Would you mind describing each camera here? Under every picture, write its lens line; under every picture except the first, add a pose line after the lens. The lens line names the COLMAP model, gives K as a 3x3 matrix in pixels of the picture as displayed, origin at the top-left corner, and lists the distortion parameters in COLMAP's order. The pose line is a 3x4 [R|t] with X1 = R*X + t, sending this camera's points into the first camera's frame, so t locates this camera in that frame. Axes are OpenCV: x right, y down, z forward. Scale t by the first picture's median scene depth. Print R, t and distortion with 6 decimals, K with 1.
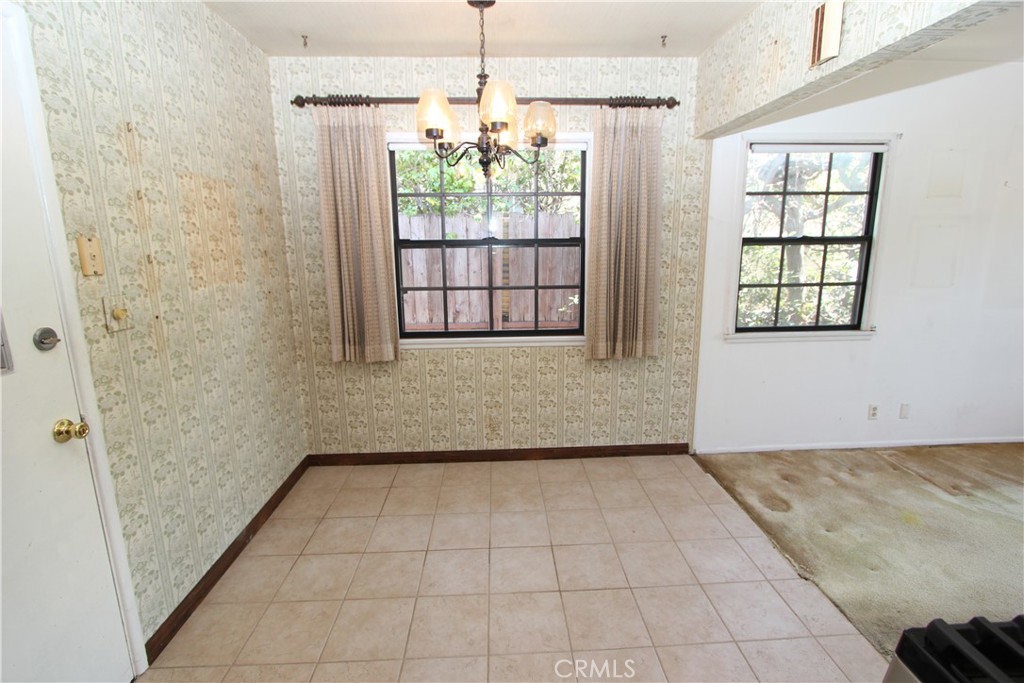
lens RADIAL K [[471.2, 0, 509.5], [0, 471.2, 339.3], [0, 0, 1]] dist [-0.009190, 0.000539]
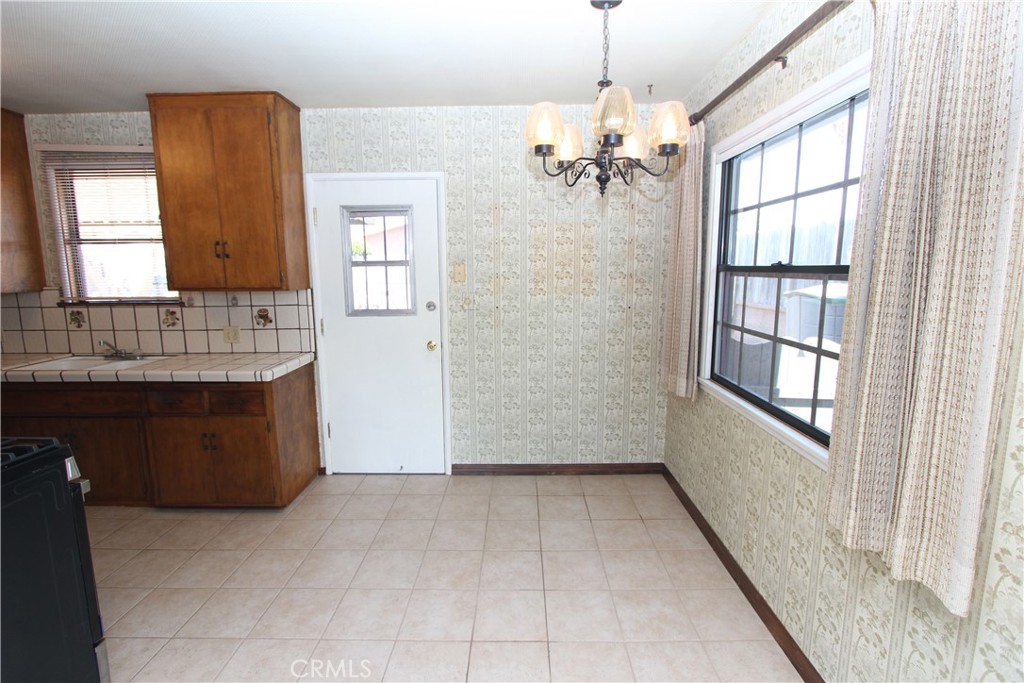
lens RADIAL K [[471.2, 0, 515.1], [0, 471.2, 338.8], [0, 0, 1]] dist [-0.009190, 0.000539]
pose [[-0.049323, 0.158748, -0.986086, 0.671974], [-0.200085, 0.965704, 0.165475, -0.154972], [0.978536, 0.205462, -0.015868, 0.708043]]
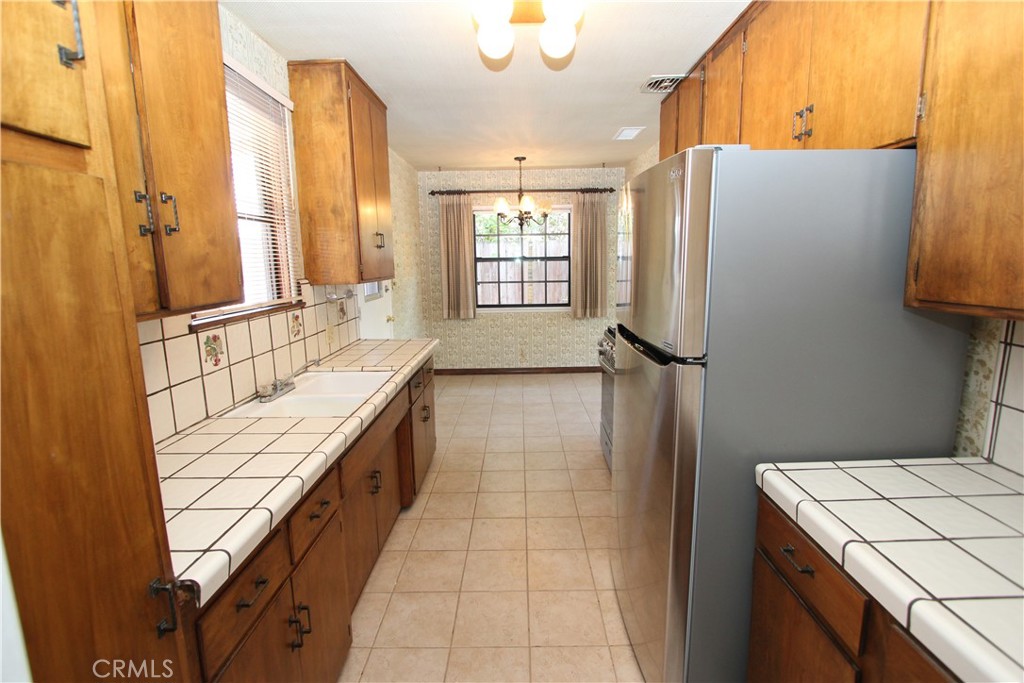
lens RADIAL K [[471.2, 0, 519.8], [0, 471.2, 335.9], [0, 0, 1]] dist [-0.009190, 0.000539]
pose [[0.999591, 0.000971, -0.028581, 0.005812], [-0.002203, 0.999069, -0.043094, 0.216002], [0.028513, 0.043139, 0.998662, -1.023434]]
